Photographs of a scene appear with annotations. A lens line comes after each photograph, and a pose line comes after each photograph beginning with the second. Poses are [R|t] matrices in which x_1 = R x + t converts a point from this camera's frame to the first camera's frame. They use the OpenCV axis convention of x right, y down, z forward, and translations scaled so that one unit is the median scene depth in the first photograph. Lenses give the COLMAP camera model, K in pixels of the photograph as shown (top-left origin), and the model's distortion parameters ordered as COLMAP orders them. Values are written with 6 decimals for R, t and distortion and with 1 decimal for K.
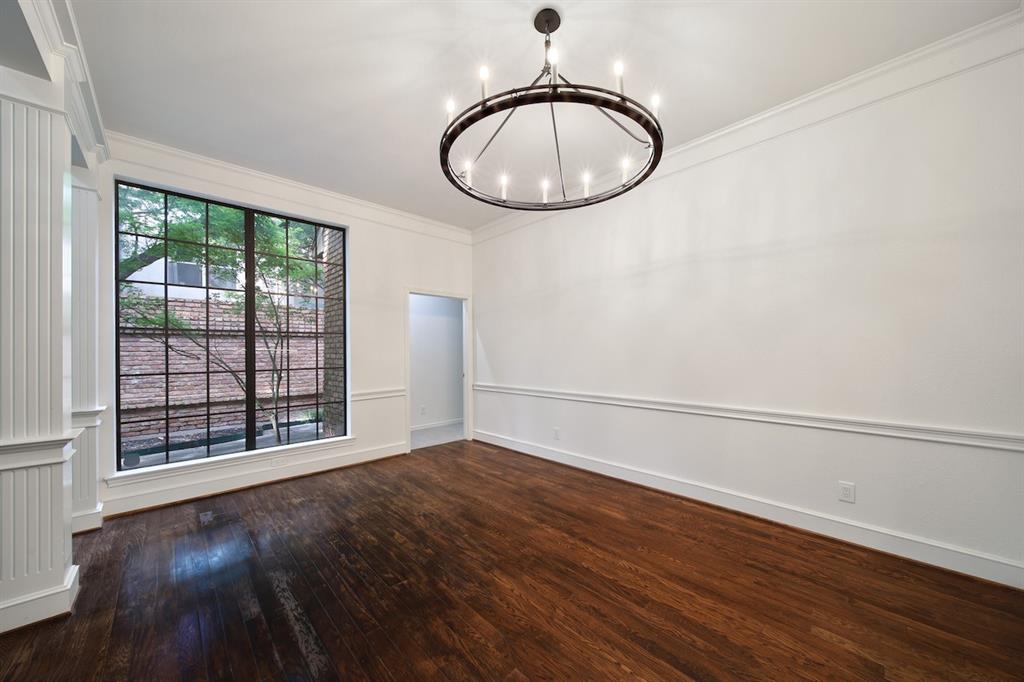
lens RADIAL K [[361.8, 0, 514.1], [0, 361.8, 347.8], [0, 0, 1]] dist [-0.001920, -0.000401]
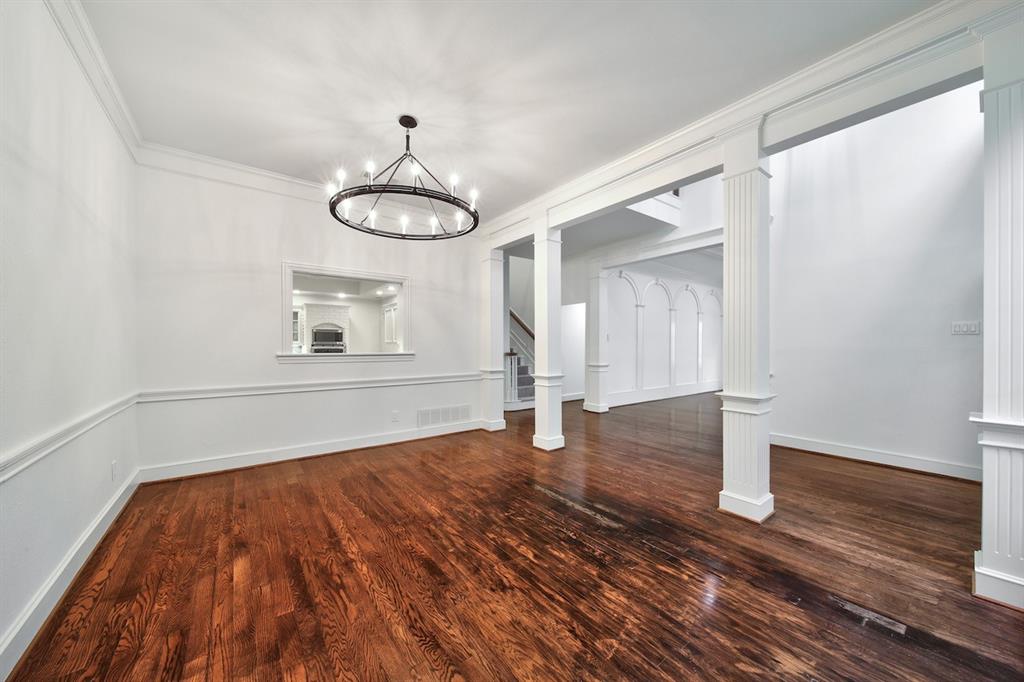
lens RADIAL K [[361.8, 0, 510.7], [0, 361.8, 343.3], [0, 0, 1]] dist [-0.001920, -0.000401]
pose [[-0.992745, 0.006593, 0.120059, -0.363754], [0.005590, 0.999947, -0.008688, 0.028682], [-0.120110, -0.007954, -0.992729, 1.754965]]
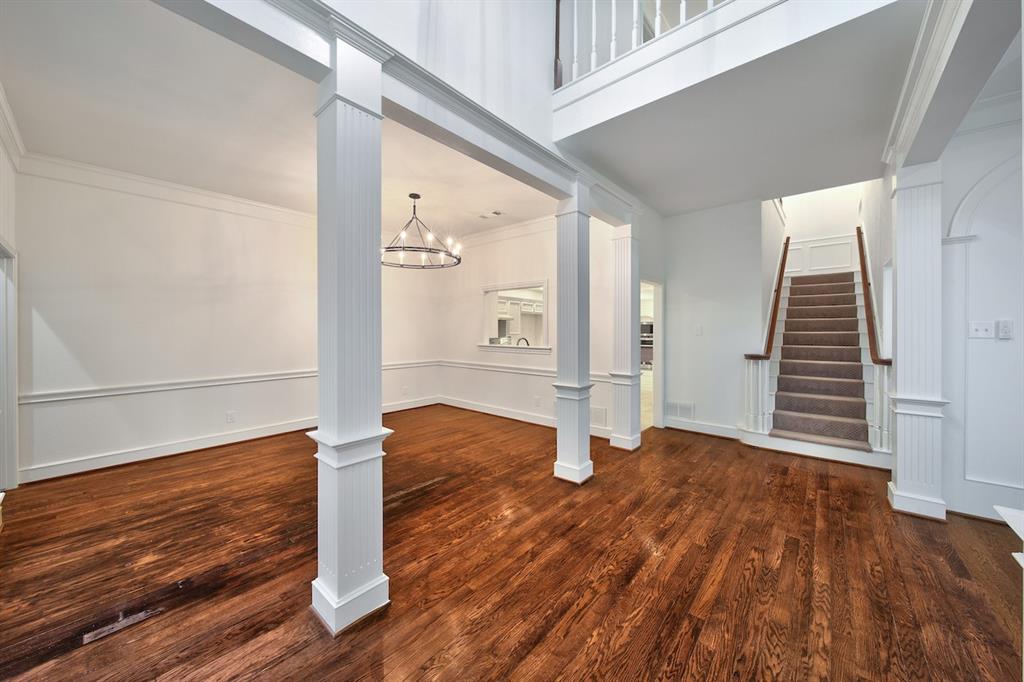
lens RADIAL K [[361.8, 0, 514.8], [0, 361.8, 335.2], [0, 0, 1]] dist [-0.001920, -0.000401]
pose [[-0.101268, -0.007674, 0.994830, -1.603943], [-0.004745, 0.999963, 0.007230, -0.025058], [-0.994848, -0.003989, -0.101301, 0.428482]]
